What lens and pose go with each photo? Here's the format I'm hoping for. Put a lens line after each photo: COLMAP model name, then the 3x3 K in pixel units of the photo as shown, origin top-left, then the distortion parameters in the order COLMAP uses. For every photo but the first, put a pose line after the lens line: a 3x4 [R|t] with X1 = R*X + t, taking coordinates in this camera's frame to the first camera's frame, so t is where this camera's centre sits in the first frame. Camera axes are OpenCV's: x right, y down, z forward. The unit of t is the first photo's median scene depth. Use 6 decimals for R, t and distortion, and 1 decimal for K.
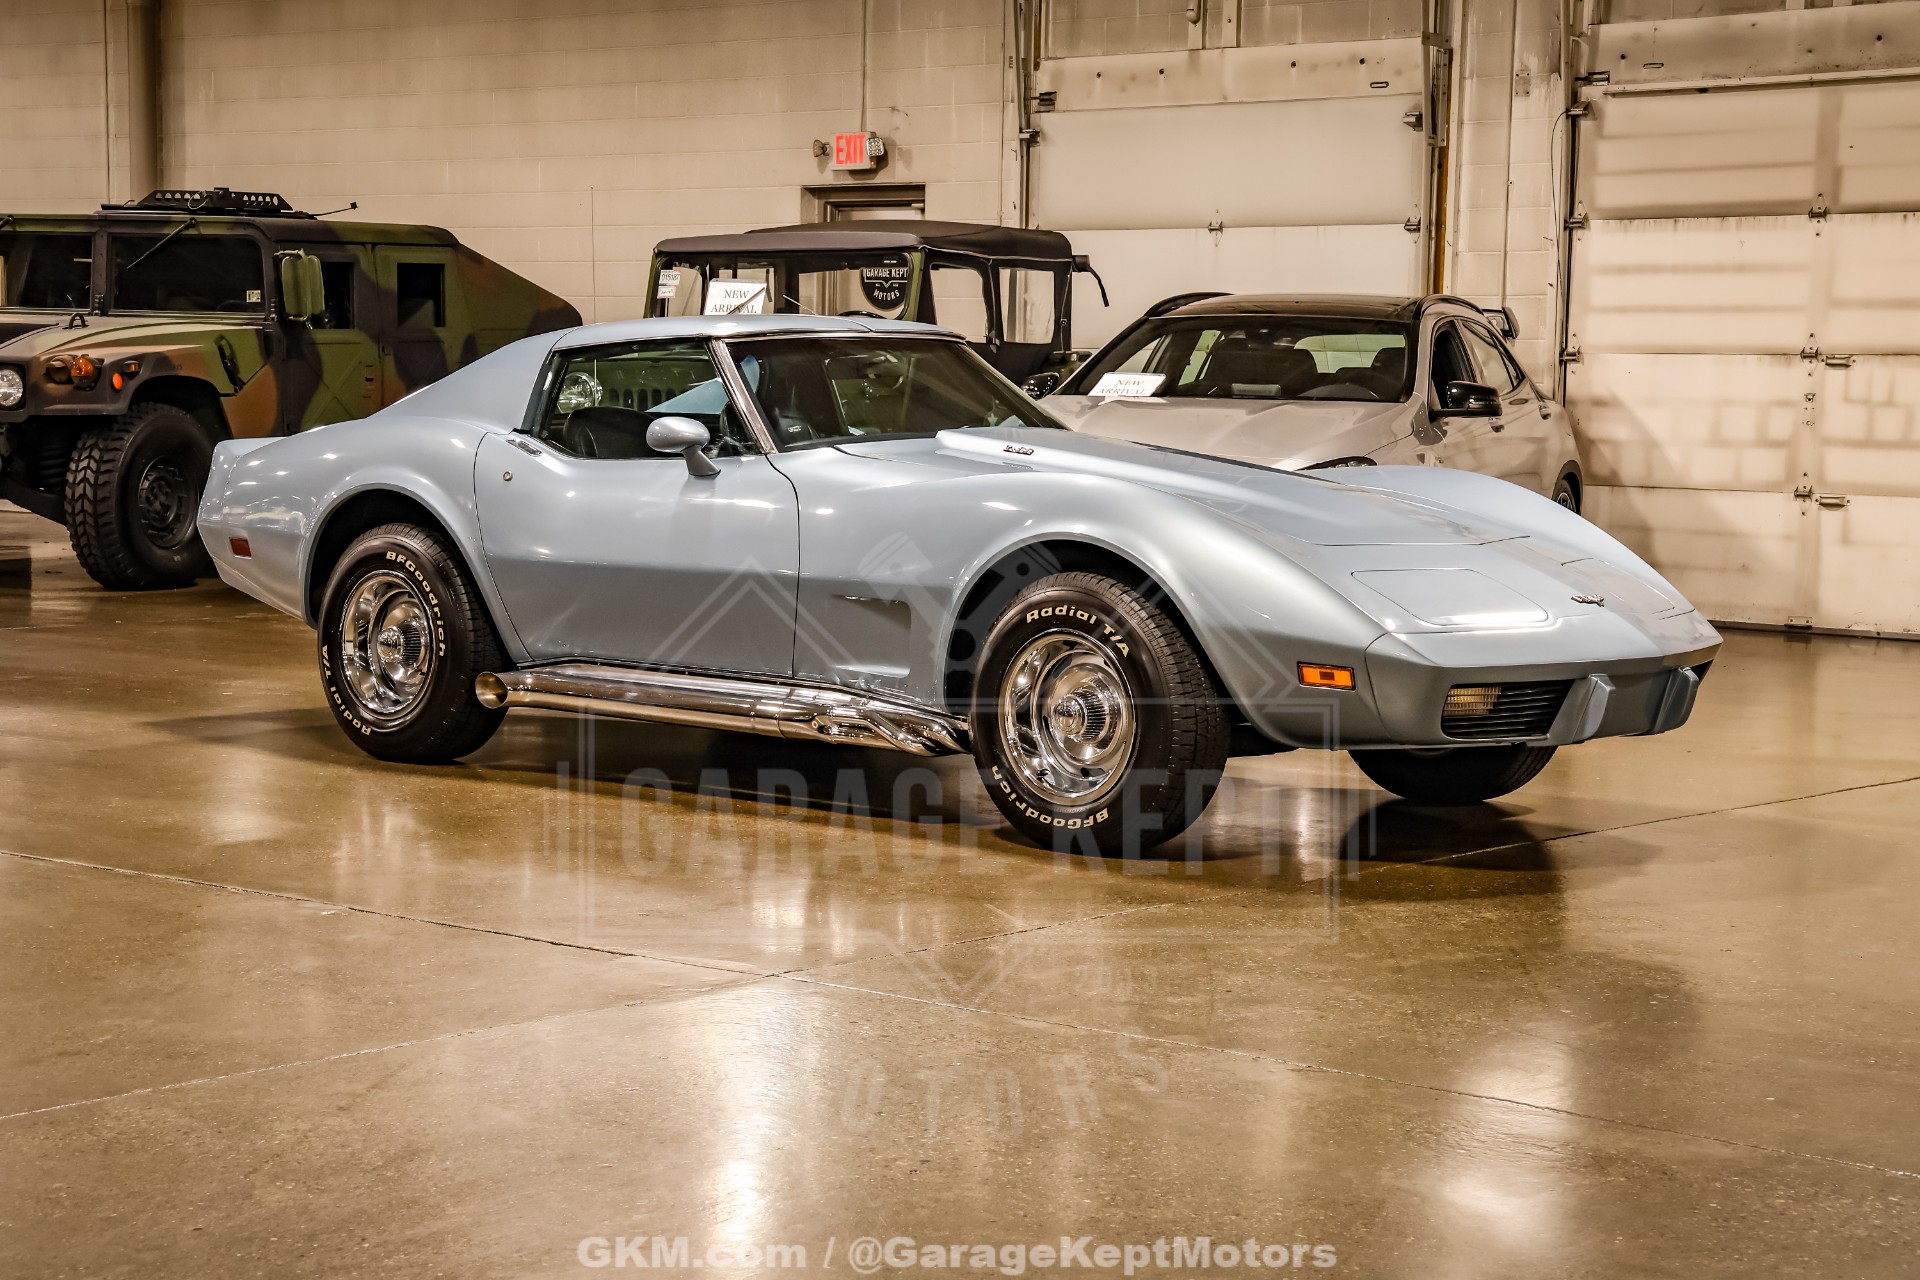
lens RADIAL K [[3465.9, 0, 960.0], [0, 3465.9, 640.0], [0, 0, 1]] dist [0.136348, 0.859169]
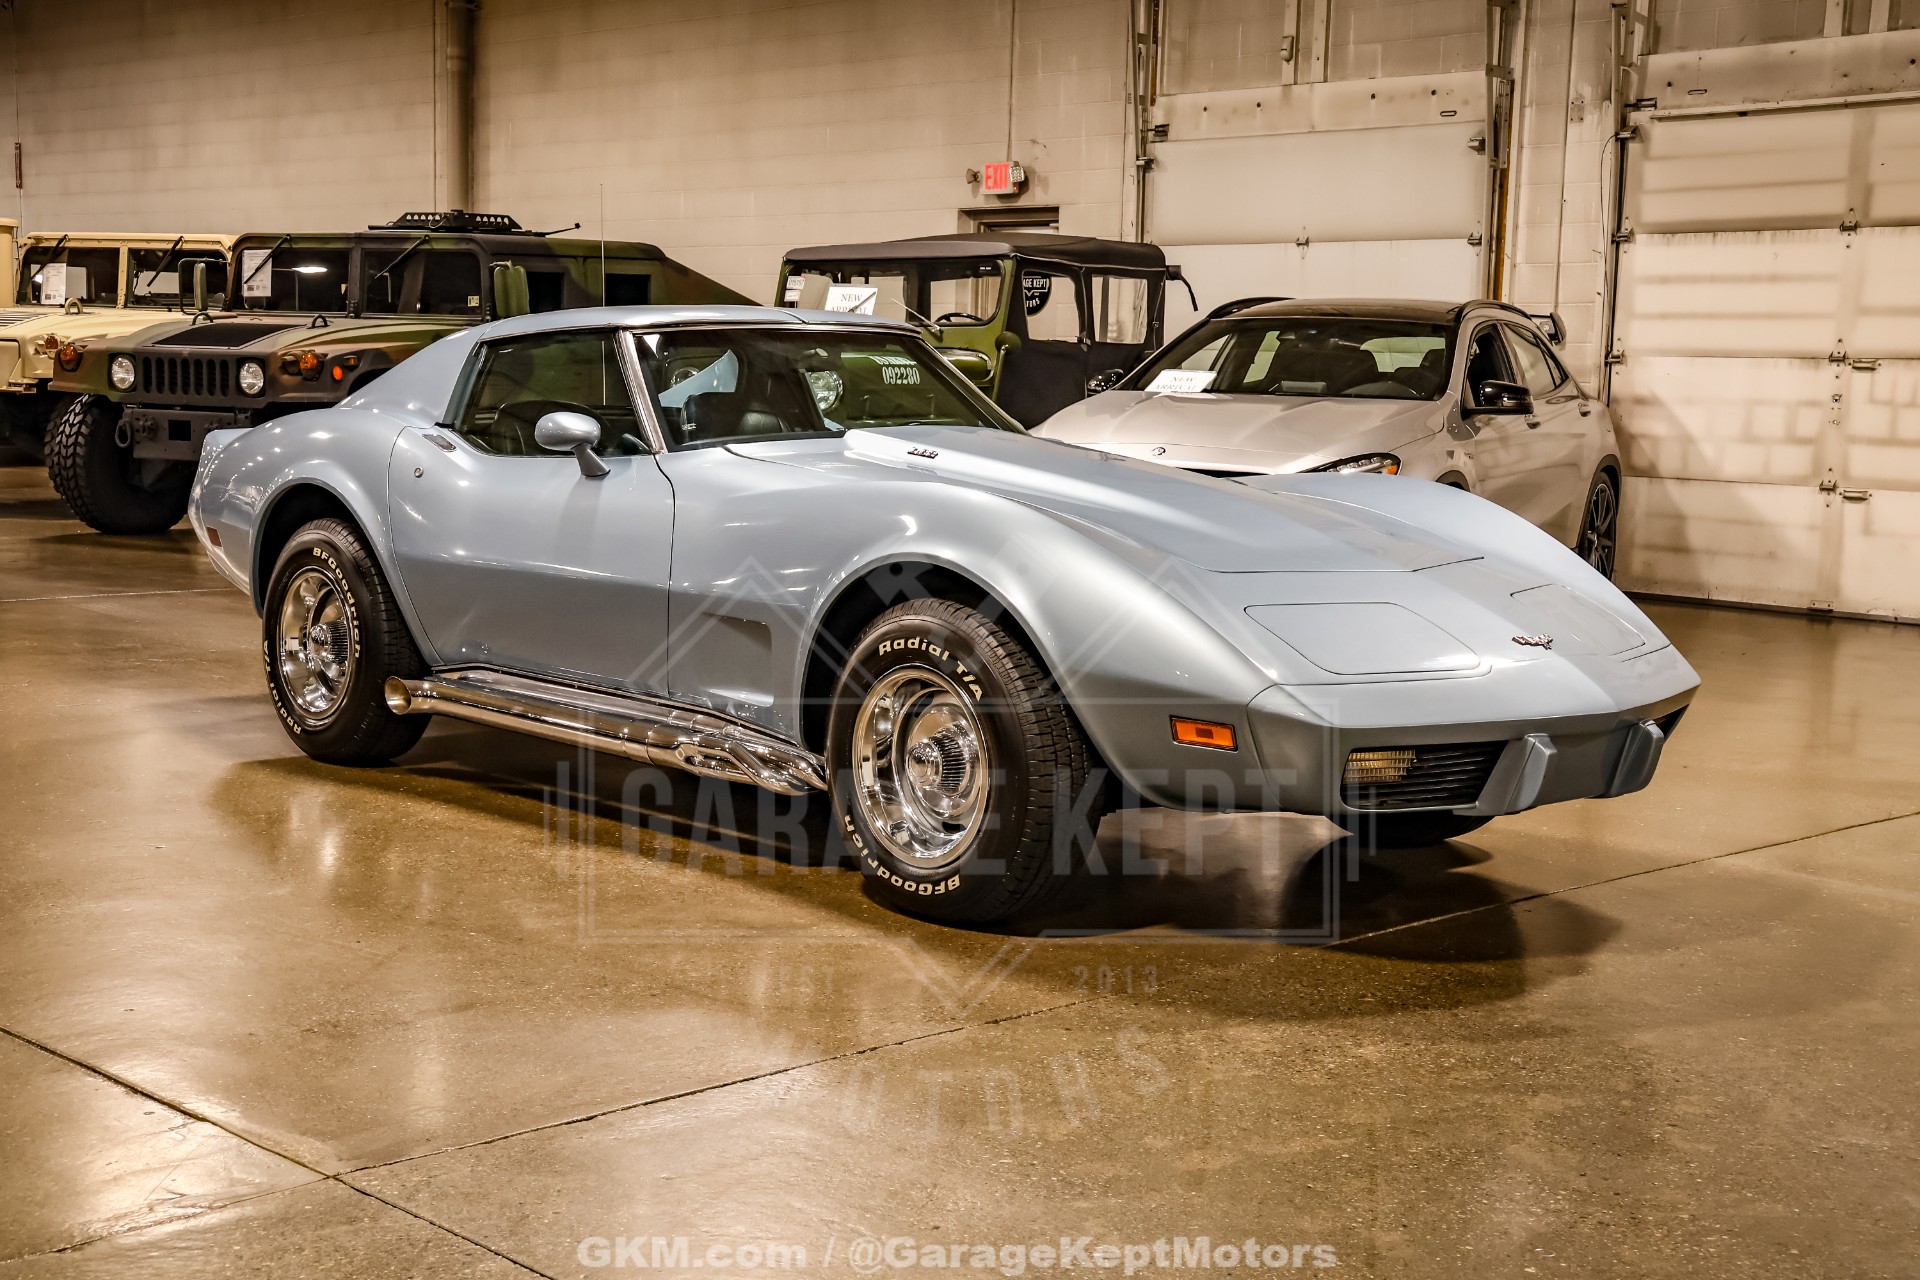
lens RADIAL K [[2526.4, 0, 960.0], [0, 2526.4, 640.0], [0, 0, 1]] dist [-0.002595, 0.515119]
pose [[0.994969, 0.017743, -0.098596, 0.051883], [-0.014823, 0.999432, 0.030273, -0.014384], [0.099077, -0.028659, 0.994667, 0.189499]]
